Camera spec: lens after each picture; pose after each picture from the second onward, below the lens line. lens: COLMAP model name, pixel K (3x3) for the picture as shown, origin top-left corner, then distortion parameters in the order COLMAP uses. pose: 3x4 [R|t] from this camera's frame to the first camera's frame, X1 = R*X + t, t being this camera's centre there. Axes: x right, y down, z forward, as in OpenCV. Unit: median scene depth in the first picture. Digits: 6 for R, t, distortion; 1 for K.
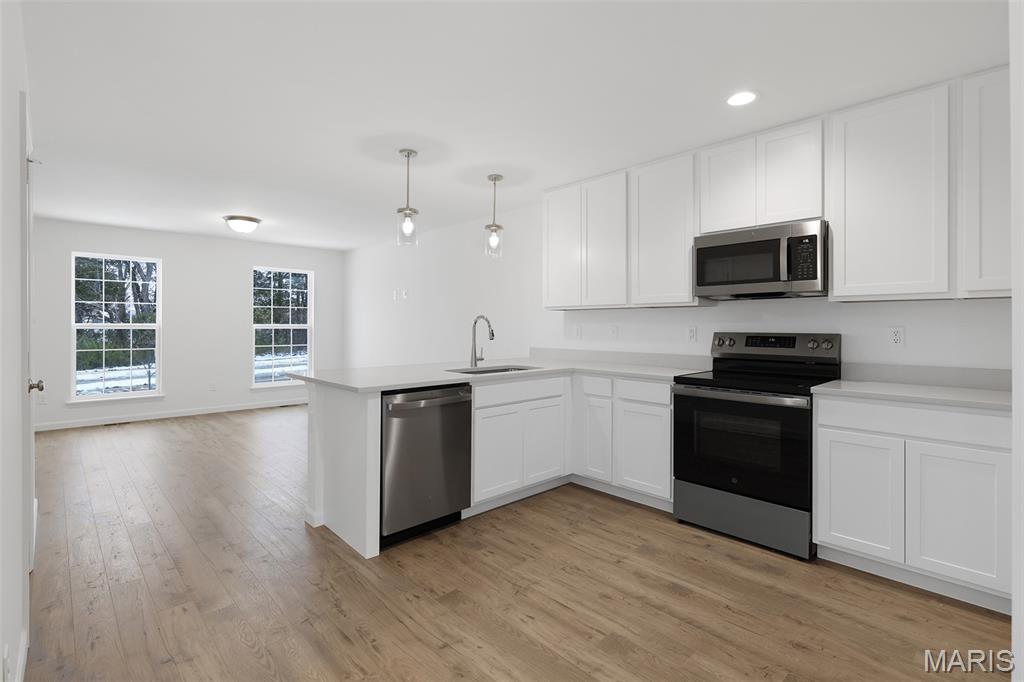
lens RADIAL K [[484.2, 0, 507.6], [0, 484.2, 334.1], [0, 0, 1]] dist [-0.024643, 0.009479]
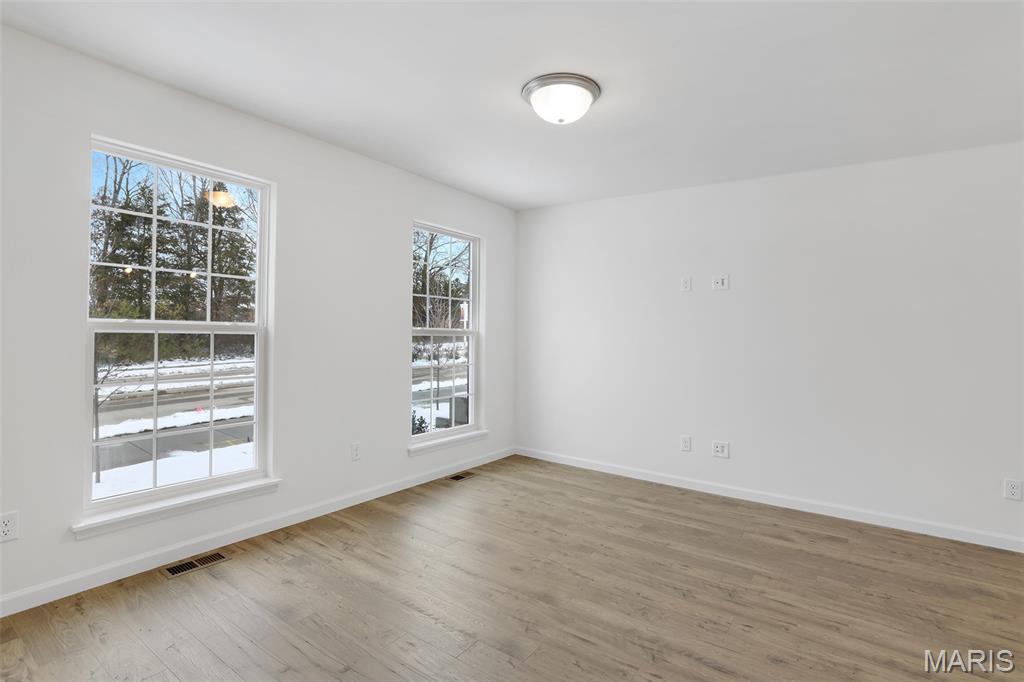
lens RADIAL K [[501.6, 0, 525.2], [0, 501.6, 342.2], [0, 0, 1]] dist [-0.030071, 0.012127]
pose [[0.978635, 0.016003, 0.204984, -1.067314], [-0.016699, 0.999859, 0.001666, -0.016445], [-0.204928, -0.005054, 0.978764, 0.897331]]
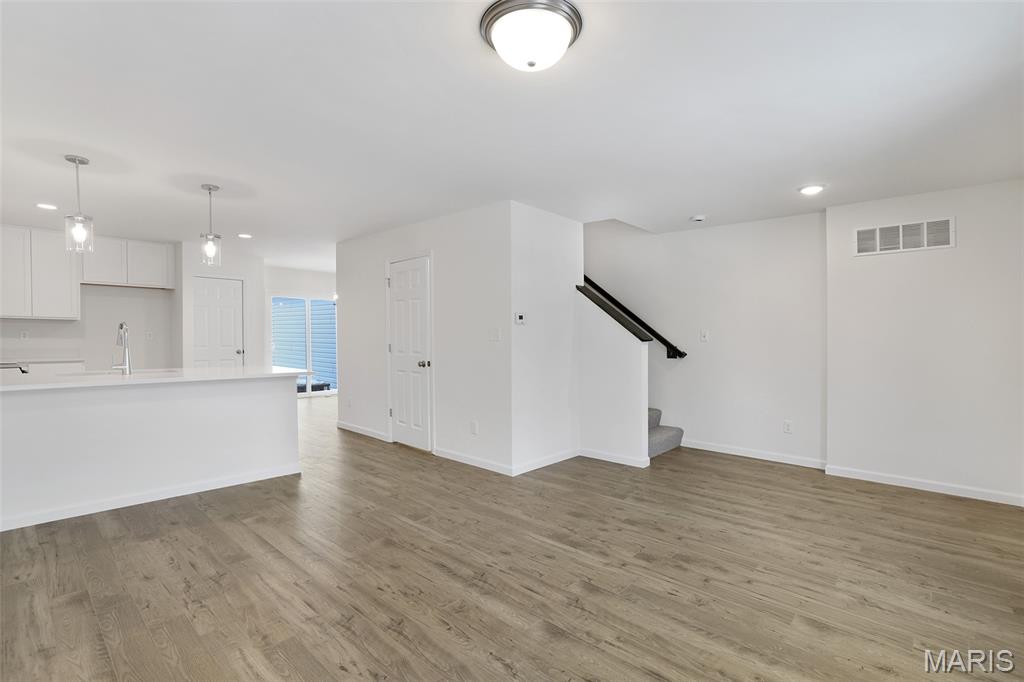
lens RADIAL K [[470.2, 0, 516.2], [0, 470.2, 344.9], [0, 0, 1]] dist [-0.030095, 0.012290]
pose [[-0.996744, -0.013399, -0.079505, -0.802795], [-0.016104, 0.999309, 0.033486, -0.035165], [0.079001, 0.034657, -0.996272, 2.078005]]
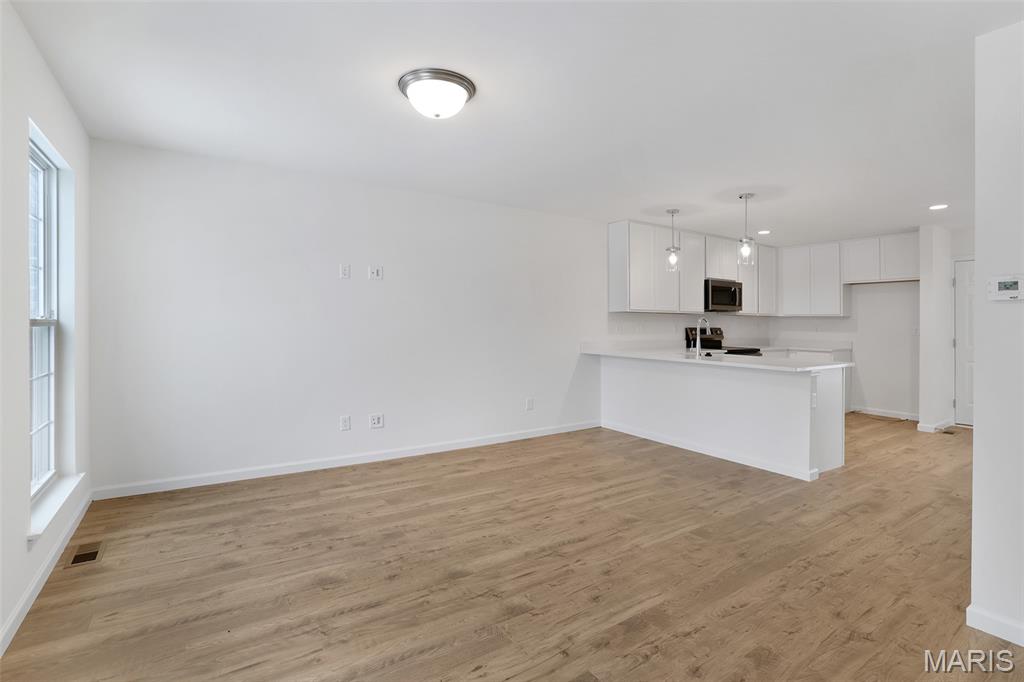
lens RADIAL K [[484.2, 0, 509.6], [0, 484.2, 339.9], [0, 0, 1]] dist [-0.024643, 0.009479]
pose [[0.165761, -0.037151, 0.985466, -1.541609], [0.006856, 0.999309, 0.036520, -0.030134], [-0.986142, 0.000702, 0.165901, 1.352823]]
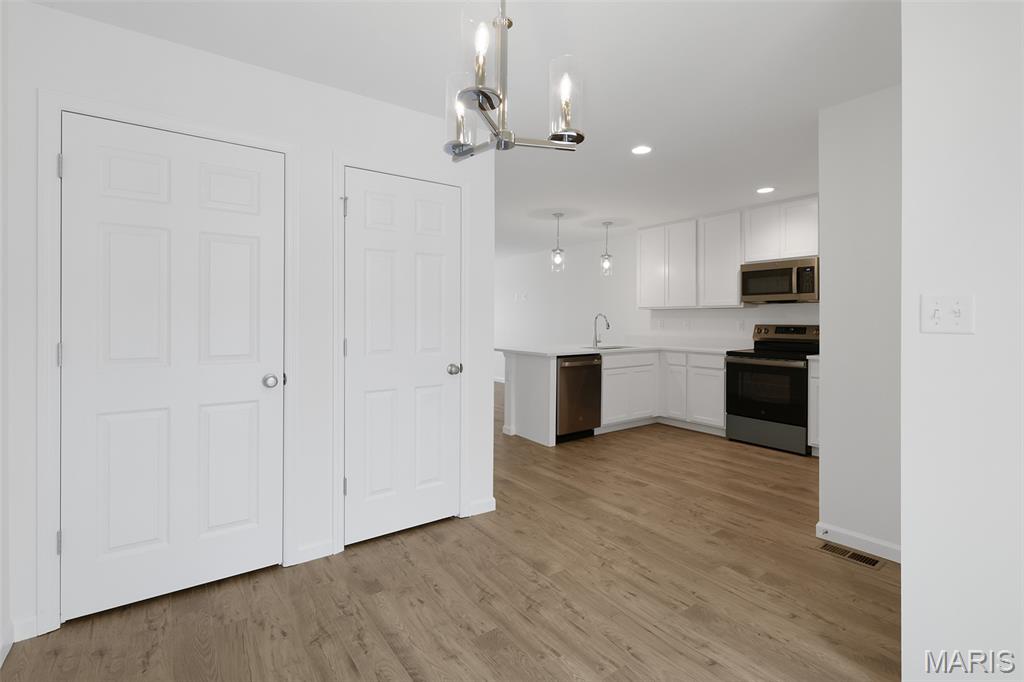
lens RADIAL K [[470.2, 0, 509.3], [0, 470.2, 327.1], [0, 0, 1]] dist [-0.030095, 0.012290]
pose [[0.990370, 0.000787, -0.138442, -0.141900], [-0.000813, 1.000000, -0.000133, 0.006034], [0.138441, 0.000244, 0.990371, -0.578234]]
